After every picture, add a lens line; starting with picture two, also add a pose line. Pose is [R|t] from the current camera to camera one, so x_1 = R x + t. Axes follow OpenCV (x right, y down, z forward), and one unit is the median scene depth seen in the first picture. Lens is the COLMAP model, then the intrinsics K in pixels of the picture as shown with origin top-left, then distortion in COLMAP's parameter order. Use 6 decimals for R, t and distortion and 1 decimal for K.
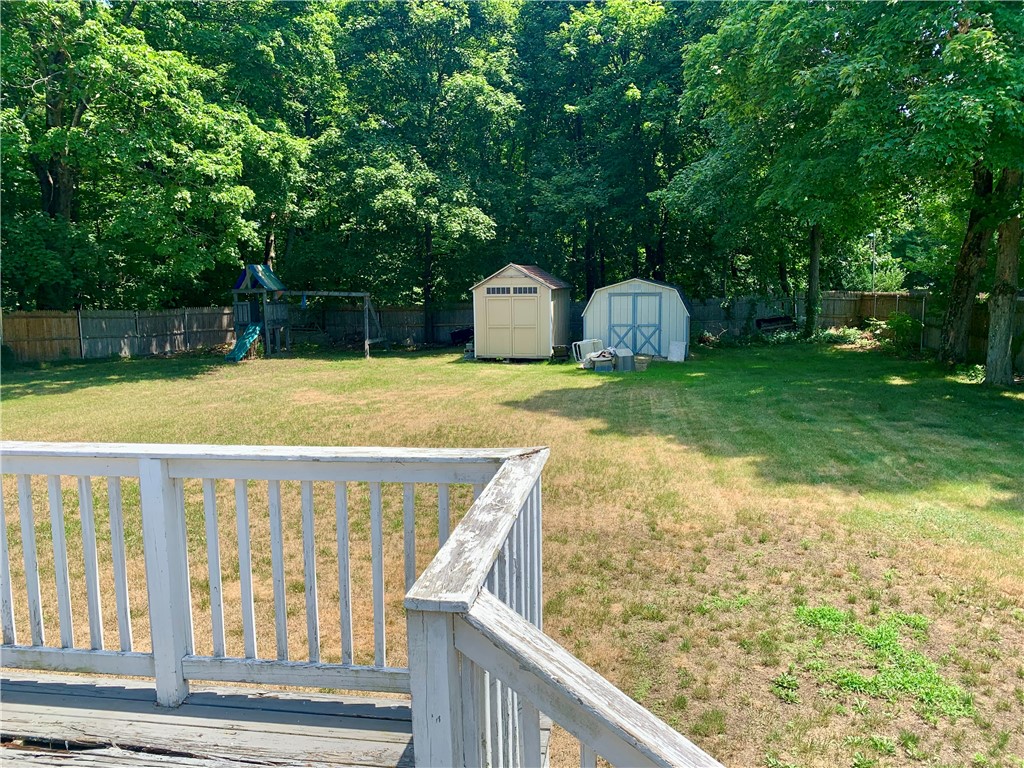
lens RADIAL K [[778.9, 0, 537.2], [0, 778.9, 399.1], [0, 0, 1]] dist [0.009682, -0.030234]
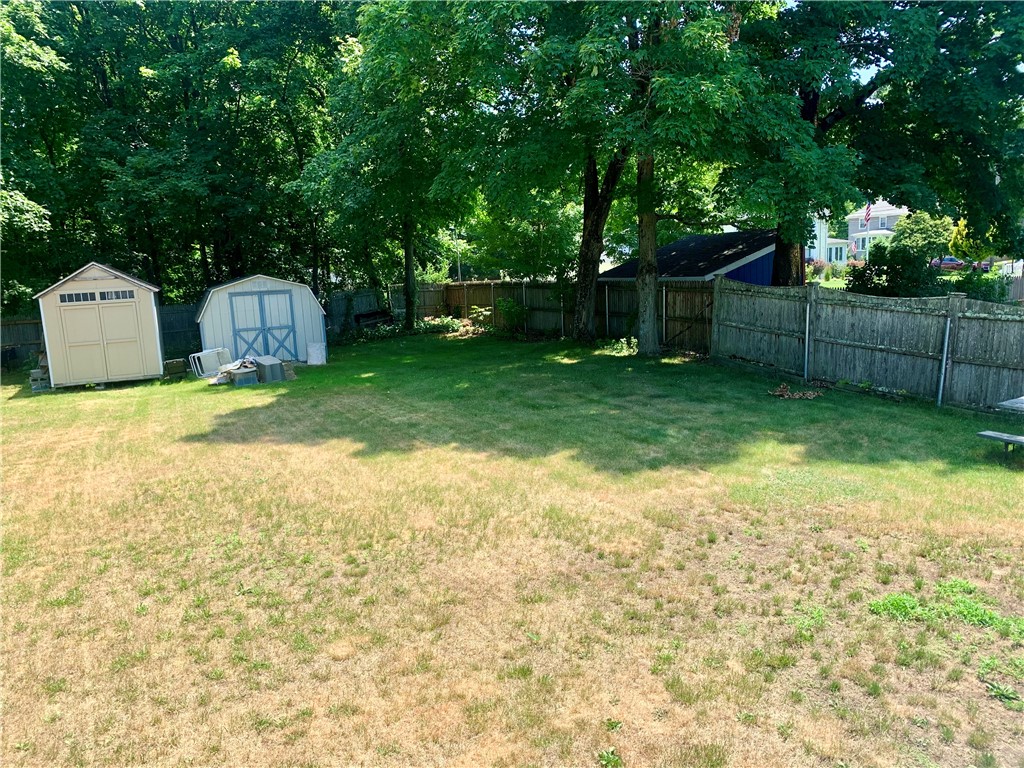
lens RADIAL K [[778.9, 0, 515.0], [0, 778.9, 383.8], [0, 0, 1]] dist [0.009682, -0.030234]
pose [[0.826006, -0.113595, 0.552097, -0.129665], [0.123964, 0.992111, 0.018663, -0.014956], [-0.549862, 0.053024, 0.833571, 0.122844]]
